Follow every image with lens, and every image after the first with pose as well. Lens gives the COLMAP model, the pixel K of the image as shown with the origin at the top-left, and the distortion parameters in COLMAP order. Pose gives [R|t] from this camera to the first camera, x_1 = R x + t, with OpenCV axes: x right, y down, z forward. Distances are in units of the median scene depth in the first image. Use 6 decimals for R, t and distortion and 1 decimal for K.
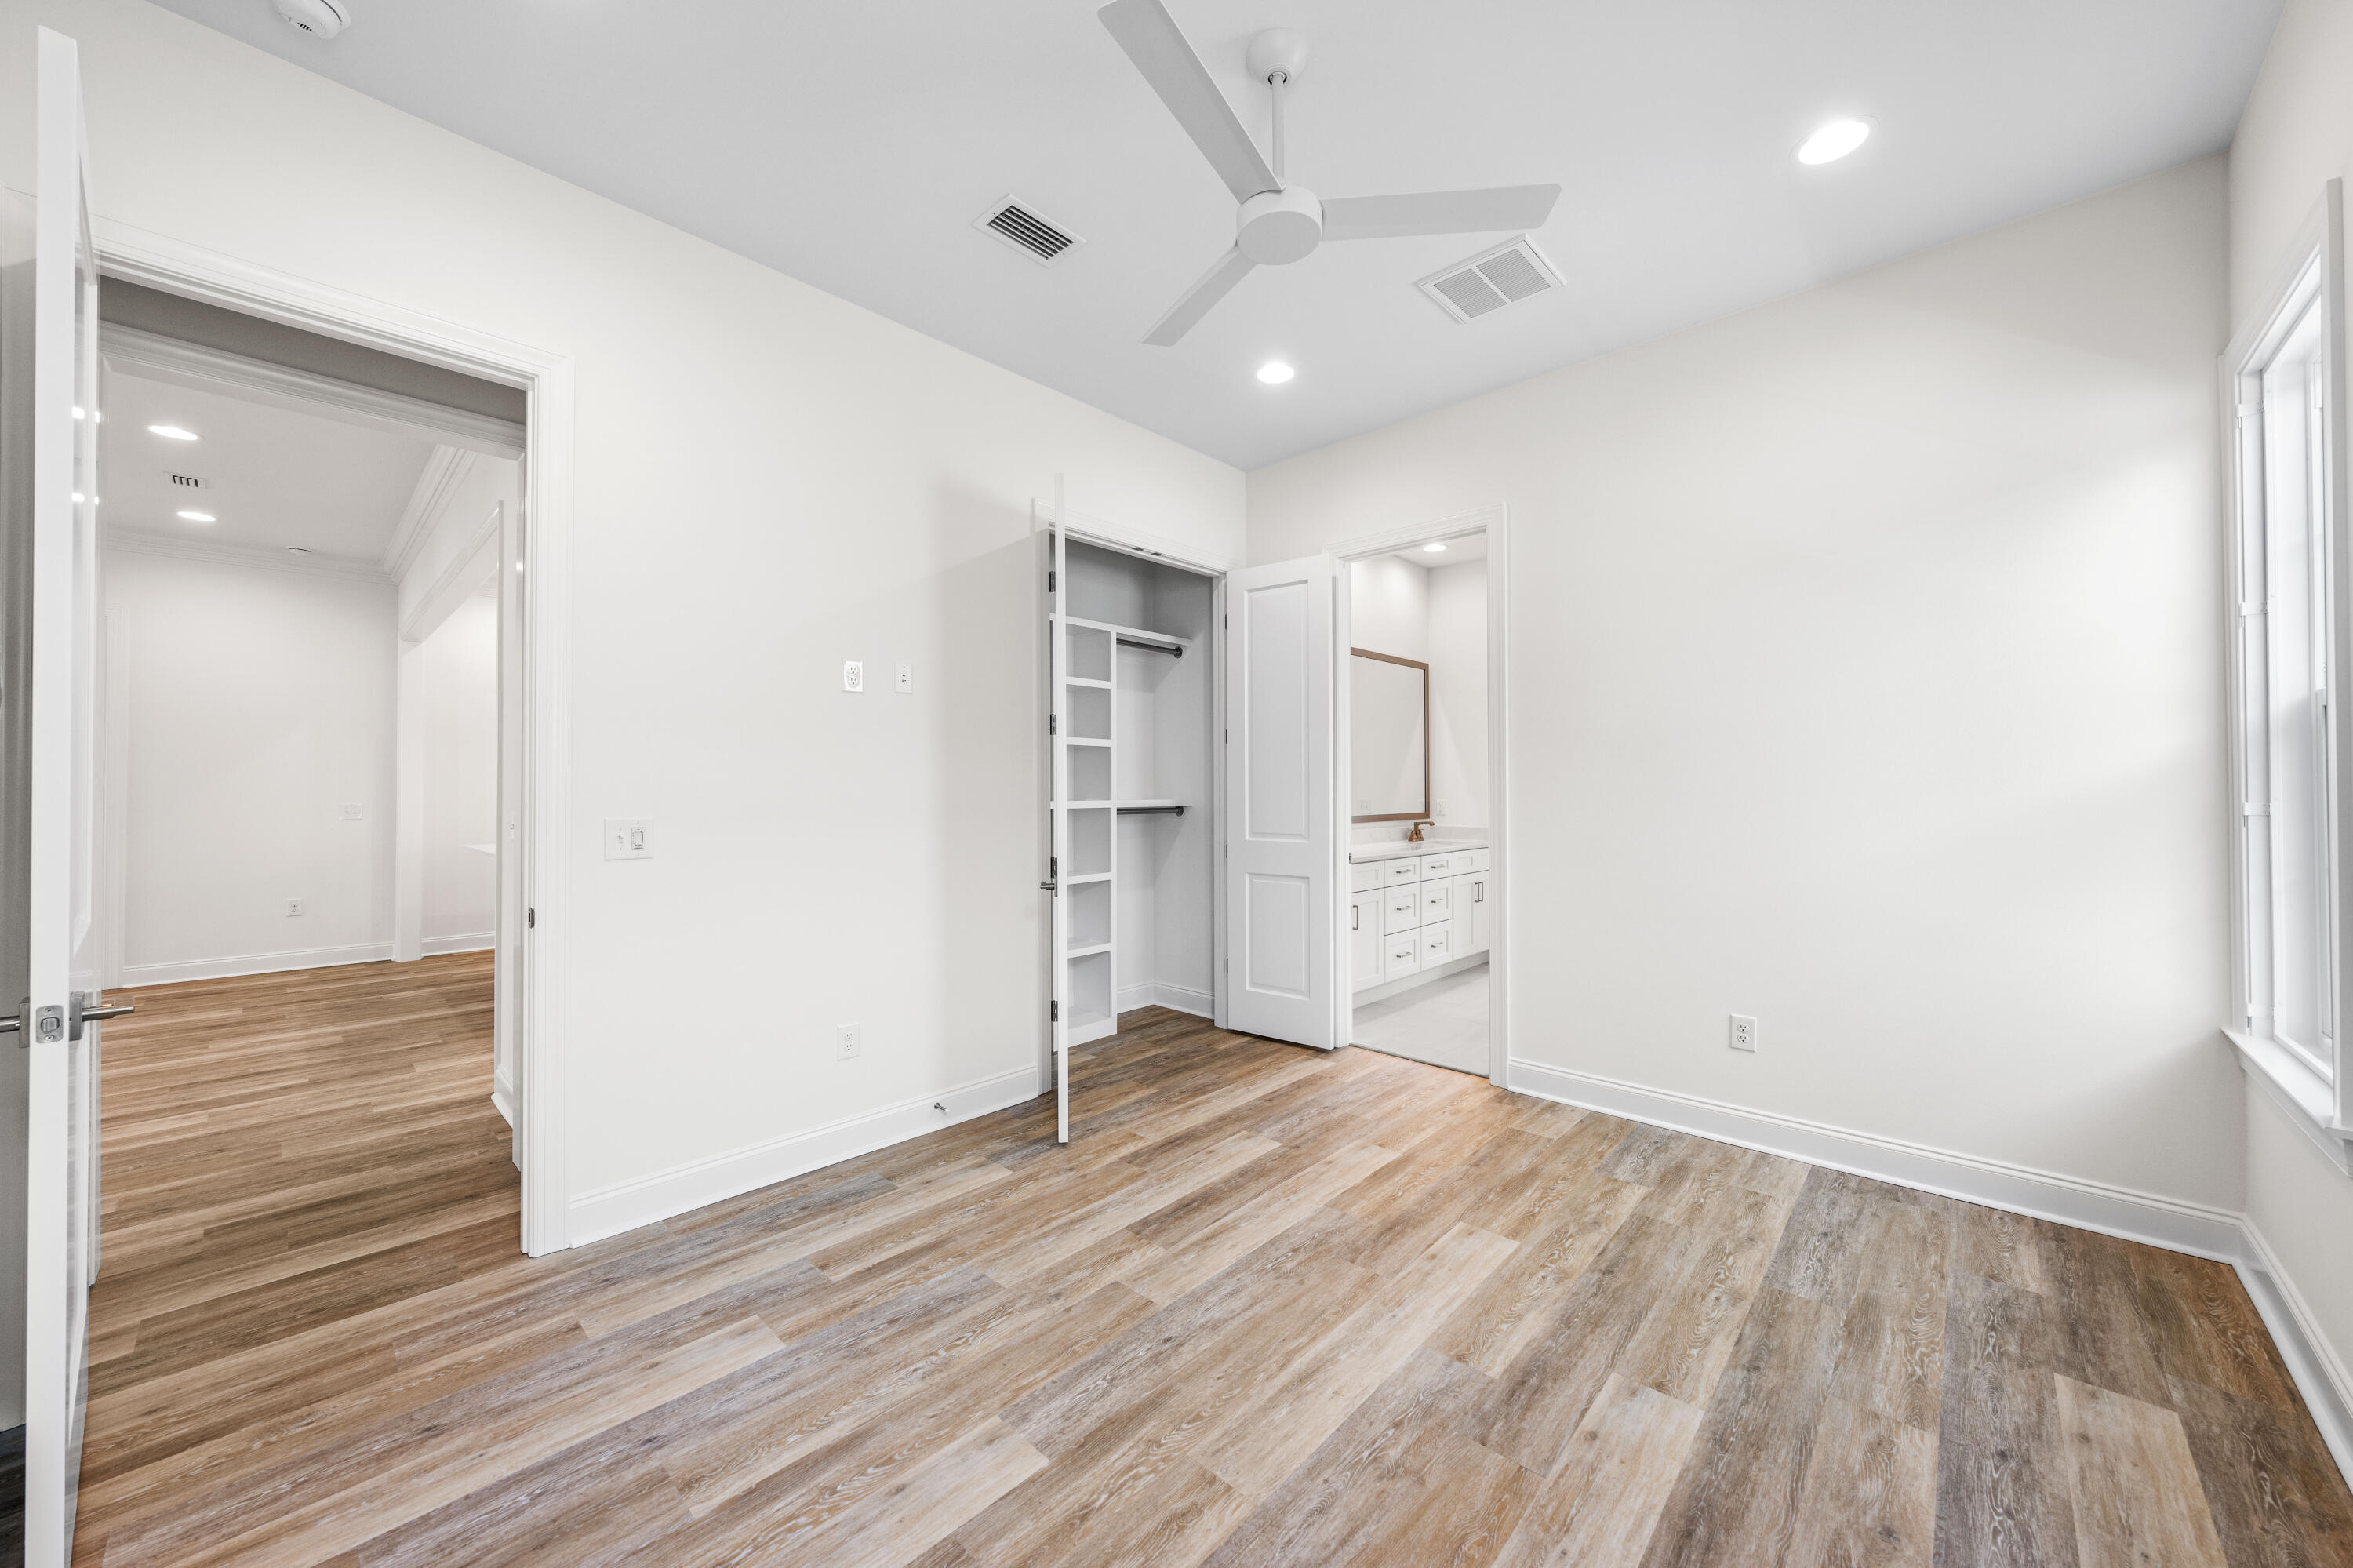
lens RADIAL K [[857.3, 0, 1179.6], [0, 857.3, 783.0], [0, 0, 1]] dist [-0.004358, 0.001092]
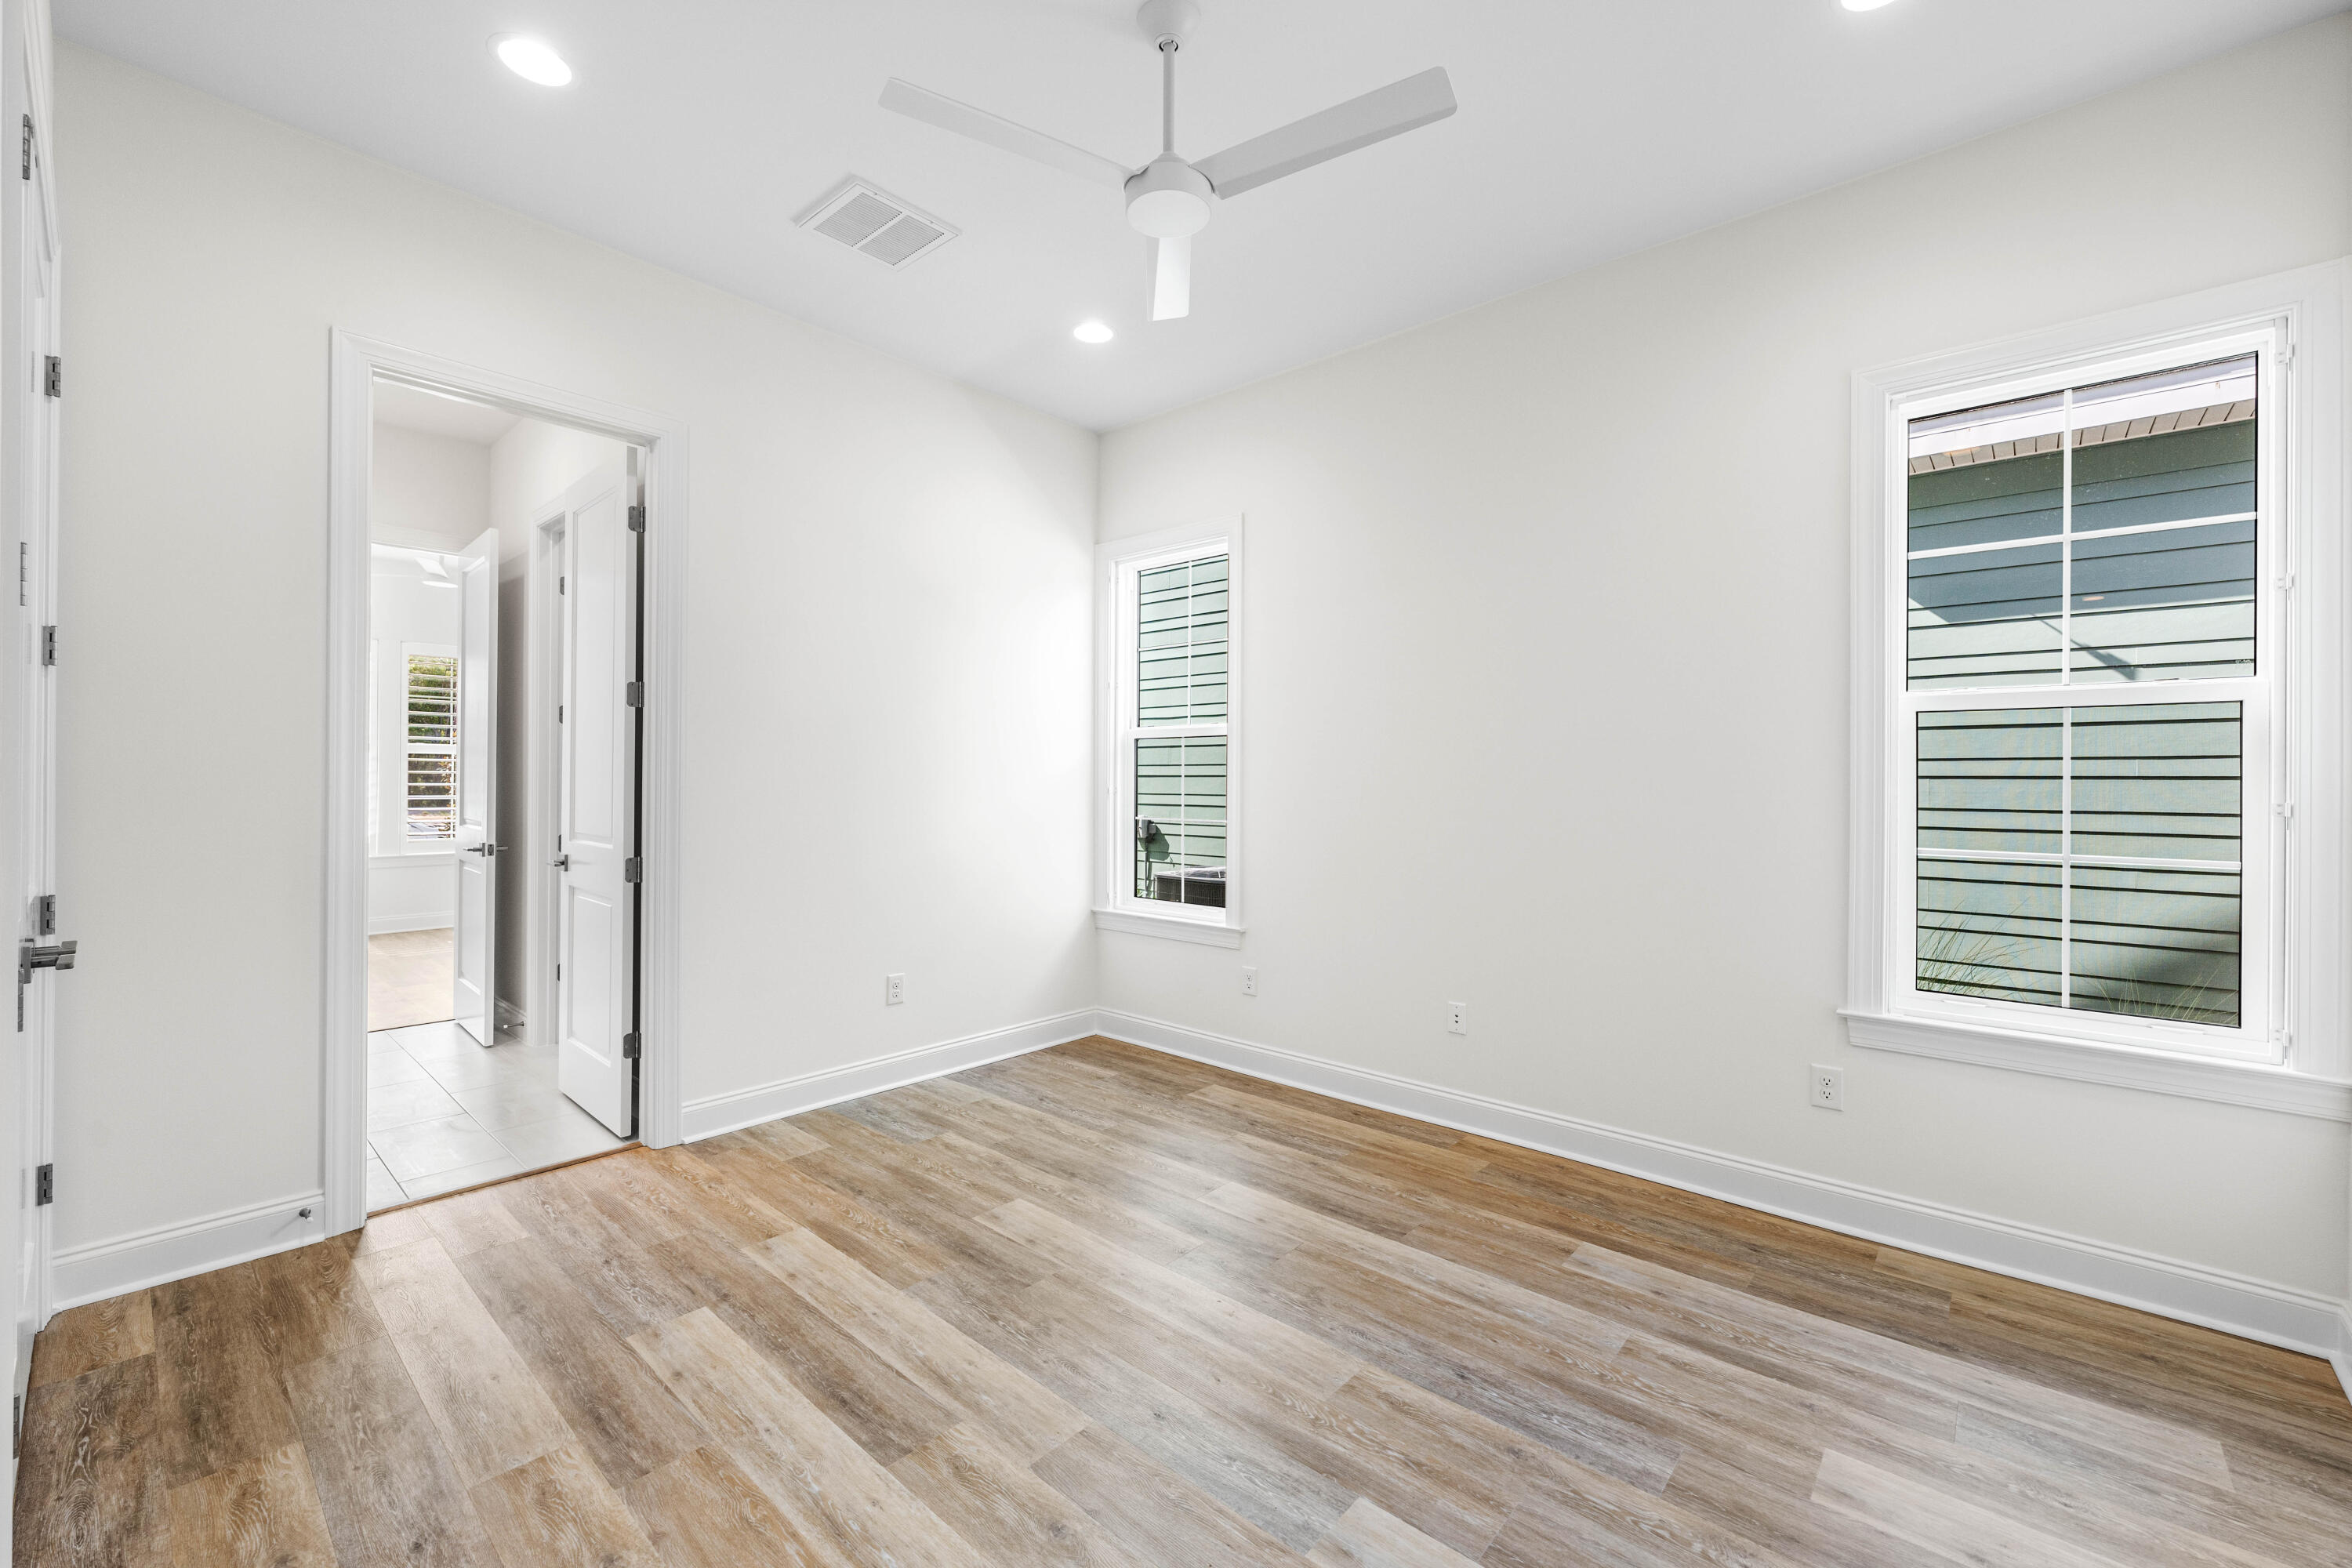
lens RADIAL K [[952.9, 0, 1176.7], [0, 952.9, 778.4], [0, 0, 1]] dist [-0.000978, 0.000465]
pose [[-0.025338, 0.002383, 0.999676, -0.799155], [-0.013677, 0.999903, -0.002730, 0.009058], [-0.999585, -0.013742, -0.025303, 0.831796]]
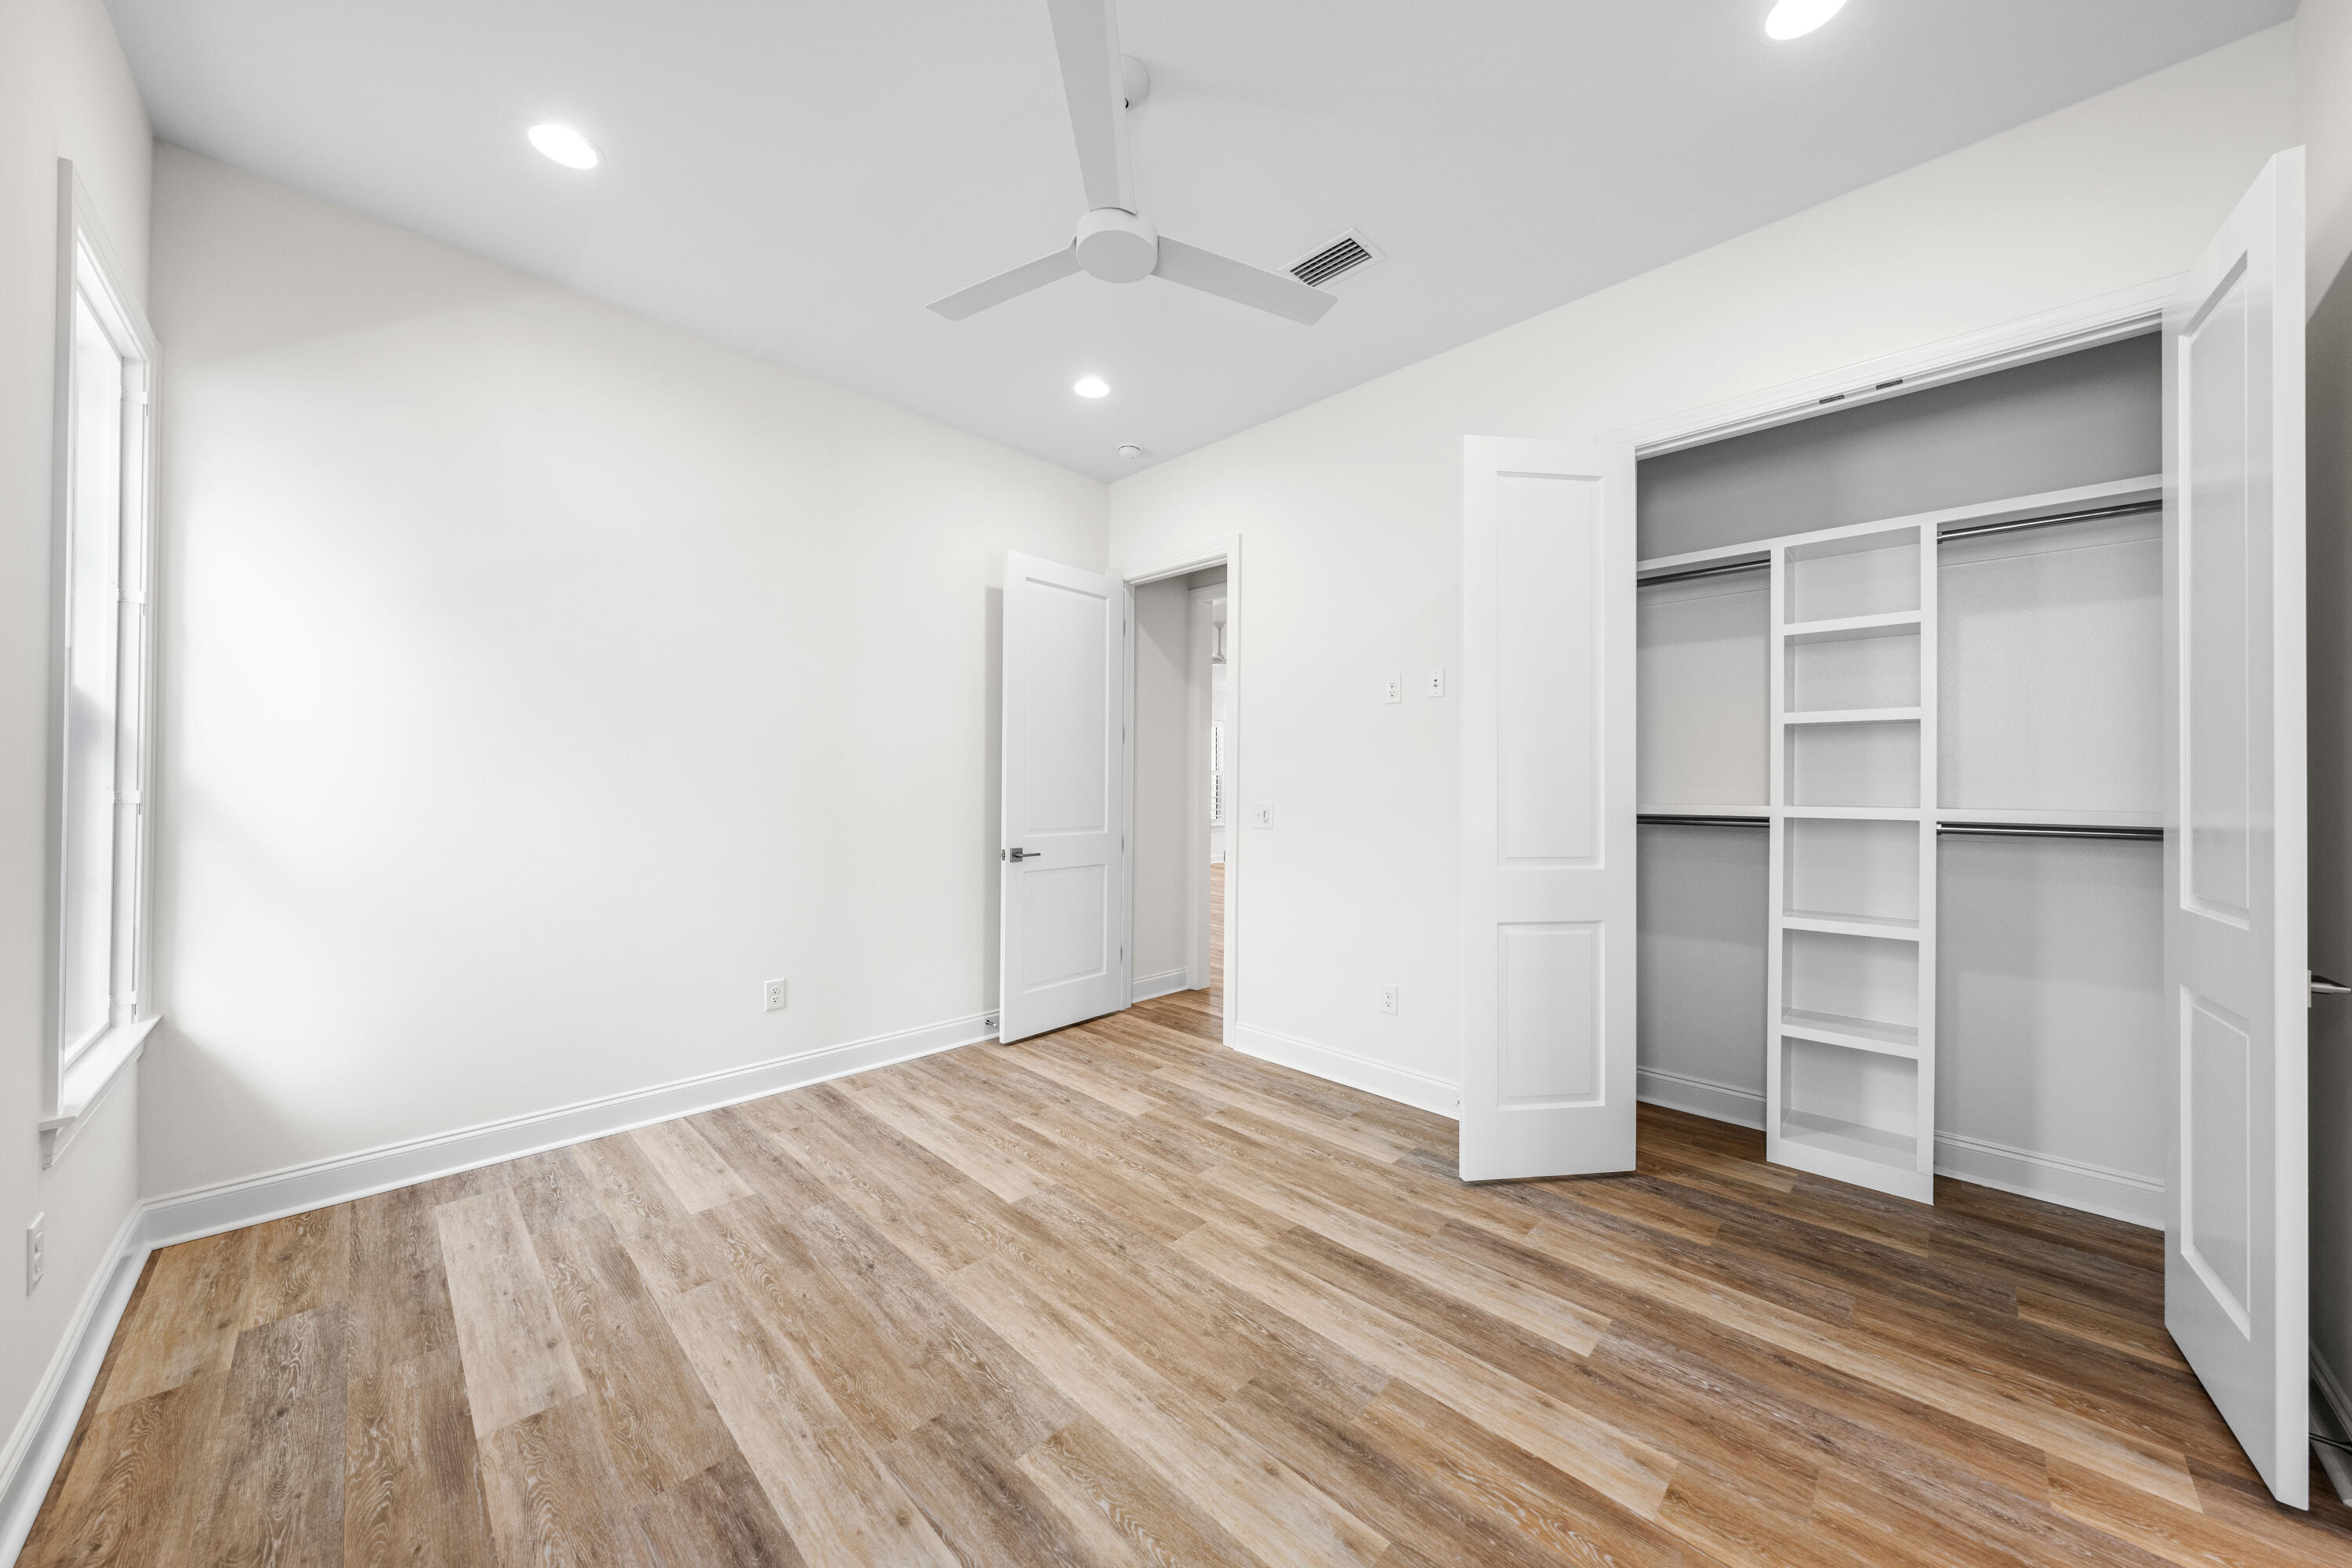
lens RADIAL K [[806.5, 0, 1172.9], [0, 806.5, 780.7], [0, 0, 1]] dist [-0.004239, 0.000760]
pose [[-0.028583, -0.003247, -0.999586, 0.905502], [-0.000931, 0.999994, -0.003222, 0.005267], [0.999591, 0.000838, -0.028586, 0.904366]]
